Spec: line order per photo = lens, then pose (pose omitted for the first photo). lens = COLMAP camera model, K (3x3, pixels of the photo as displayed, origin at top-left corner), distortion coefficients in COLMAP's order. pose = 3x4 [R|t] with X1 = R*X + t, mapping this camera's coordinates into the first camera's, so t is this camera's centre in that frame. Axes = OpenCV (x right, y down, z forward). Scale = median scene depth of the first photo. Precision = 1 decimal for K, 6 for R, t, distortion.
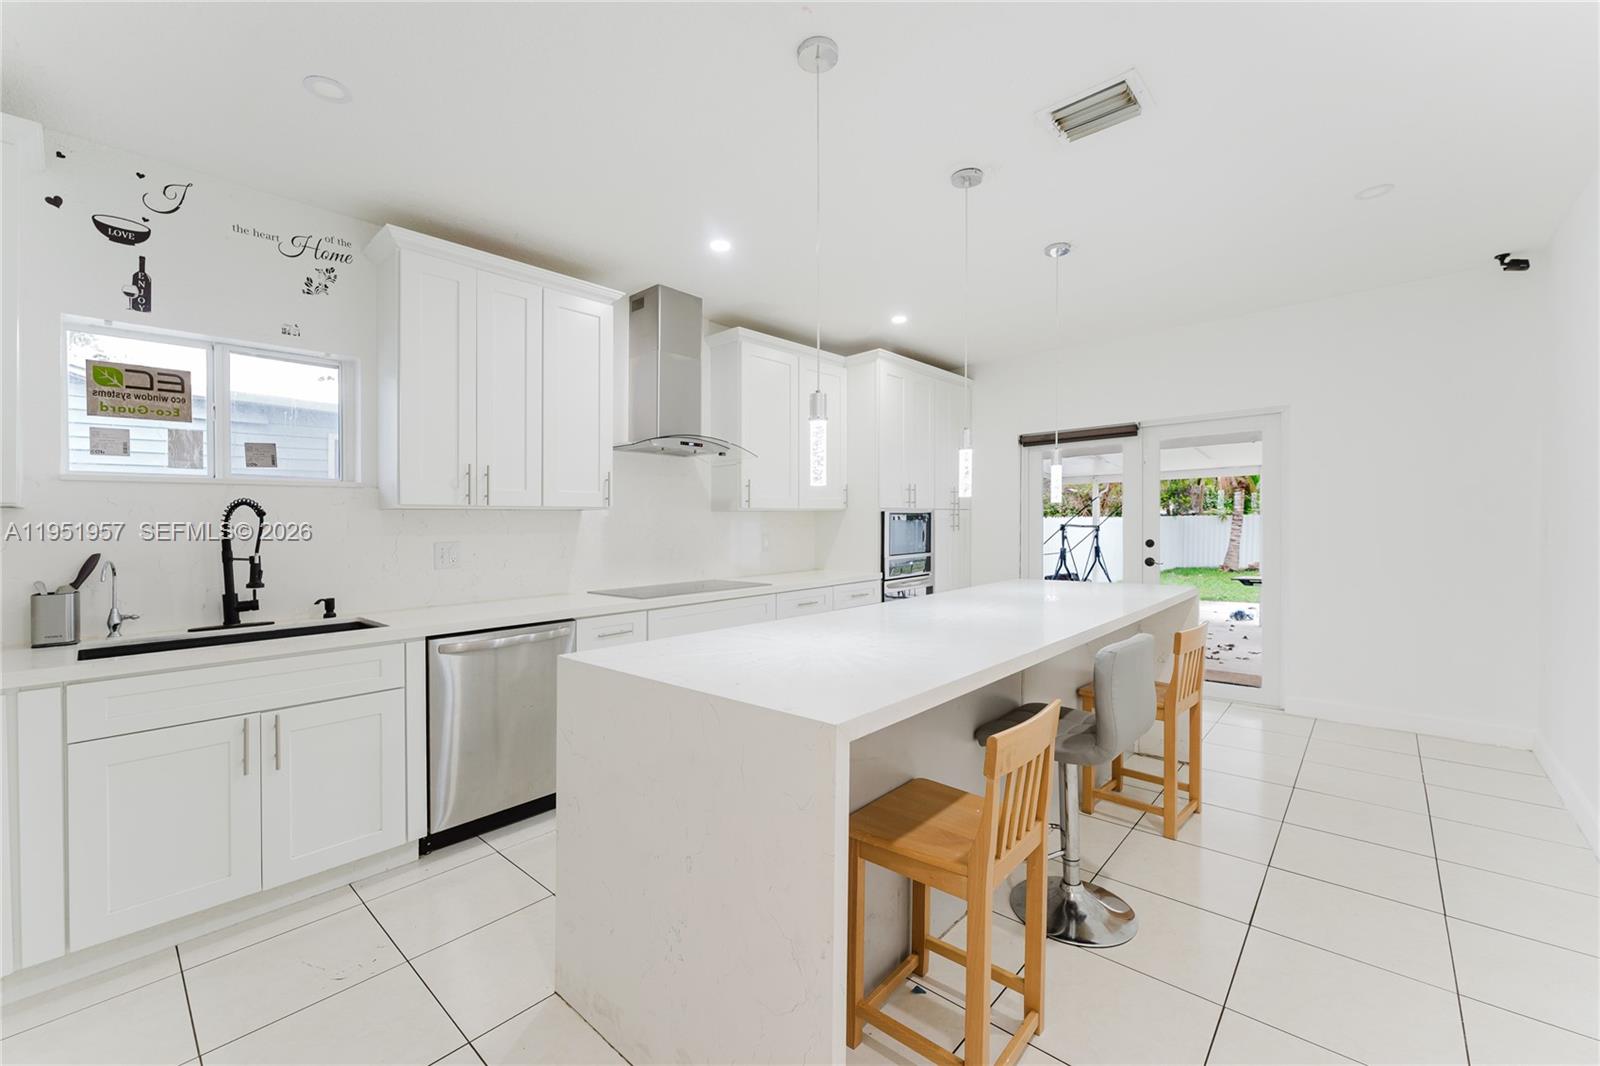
lens RADIAL K [[656.1, 0, 791.7], [0, 656.1, 536.5], [0, 0, 1]] dist [0.004149, -0.001728]
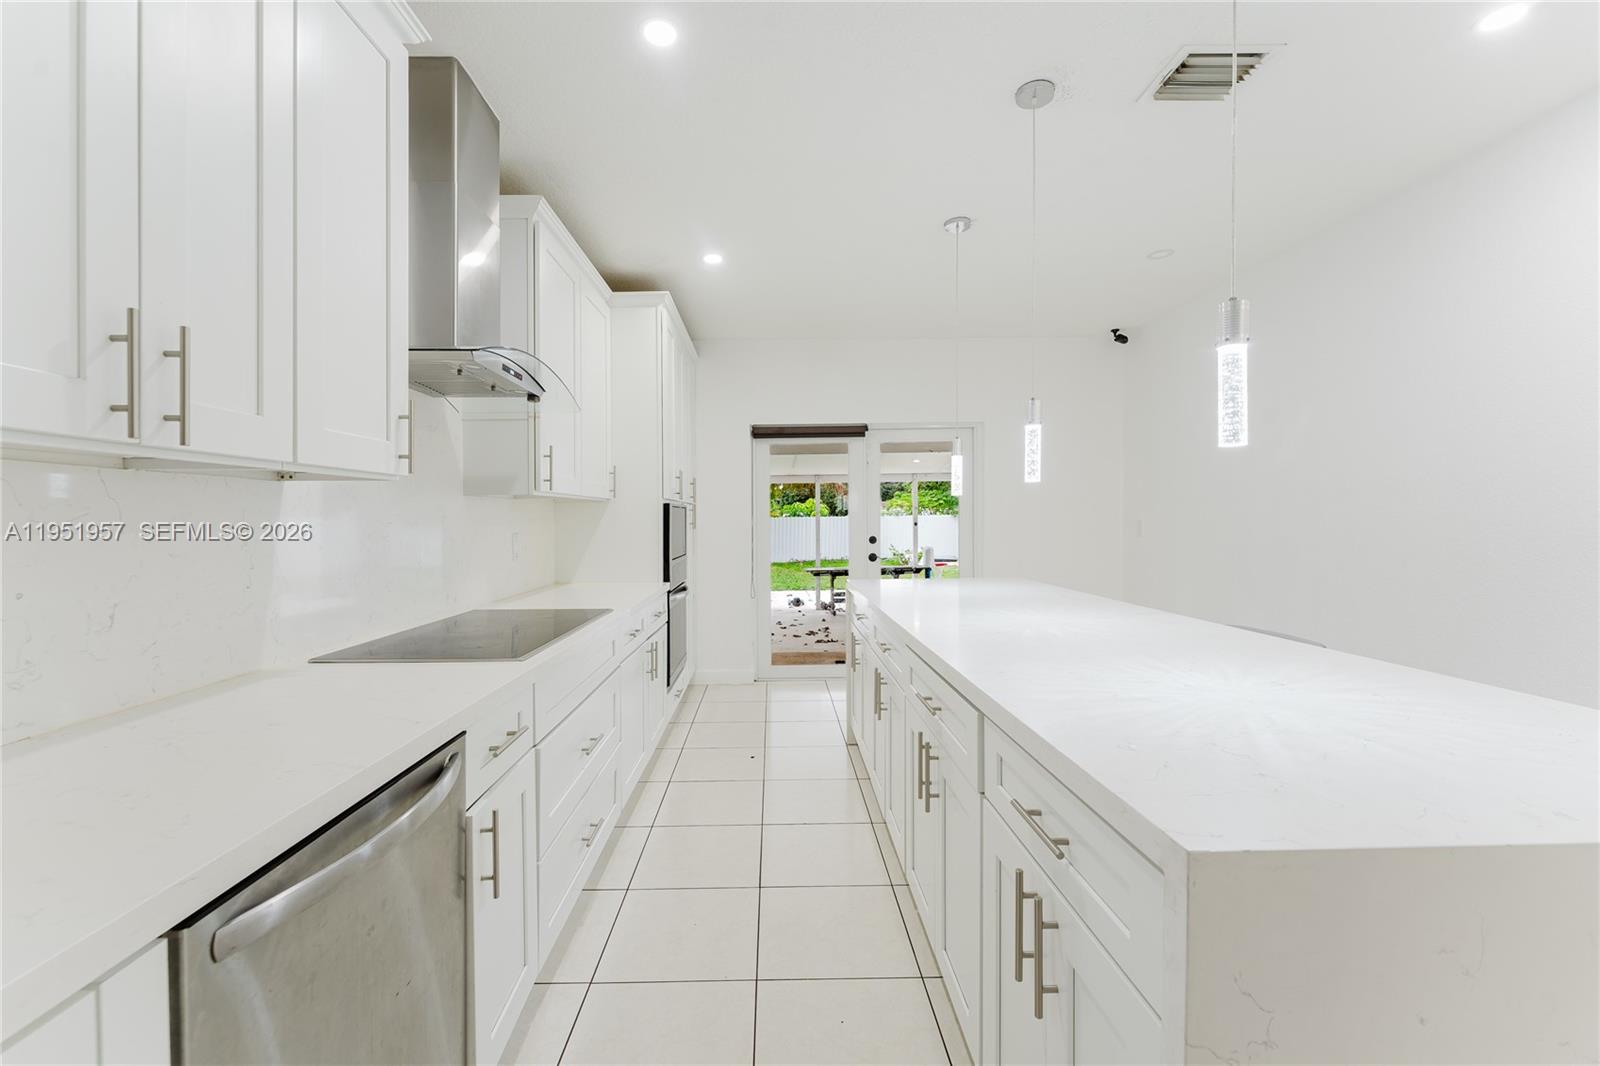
lens RADIAL K [[656.1, 0, 779.5], [0, 656.1, 532.9], [0, 0, 1]] dist [0.004149, -0.001728]
pose [[0.731864, -0.006286, 0.681421, -0.503090], [0.012106, 0.999920, -0.003778, 0.002331], [-0.681343, 0.011014, 0.731882, 0.586171]]
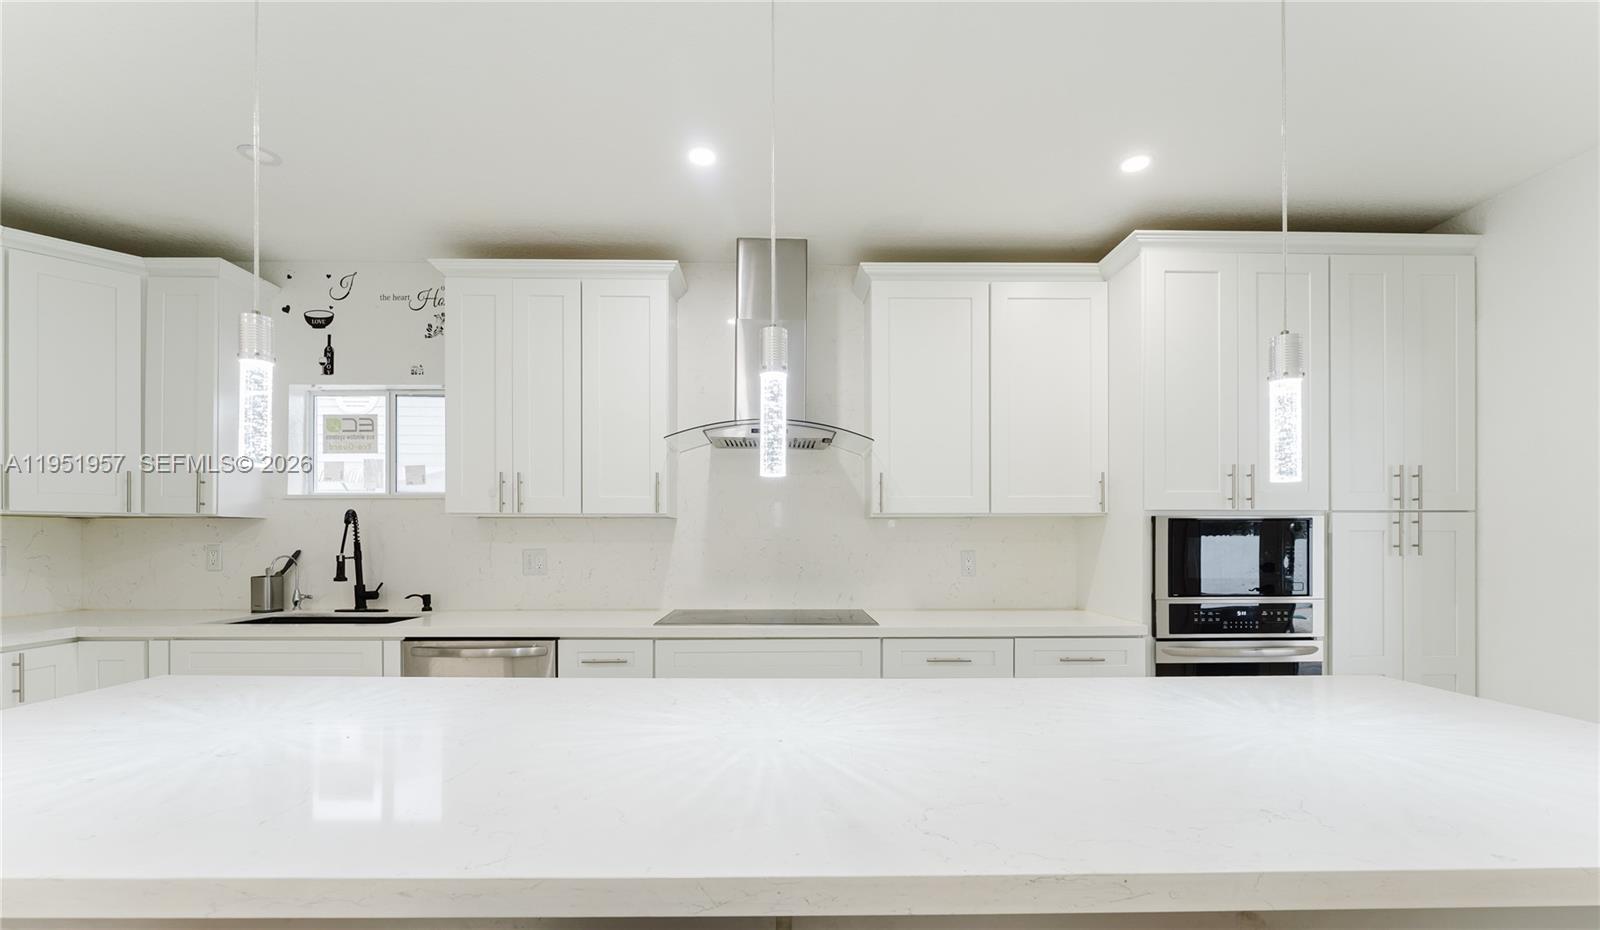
lens RADIAL K [[654.4, 0, 813.8], [0, 654.4, 540.1], [0, 0, 1]] dist [0.002268, -0.000265]
pose [[0.681529, 0.019110, -0.731541, 0.608664], [-0.024599, 0.999692, 0.003197, -0.022962], [0.731377, 0.015816, 0.681790, 0.698896]]
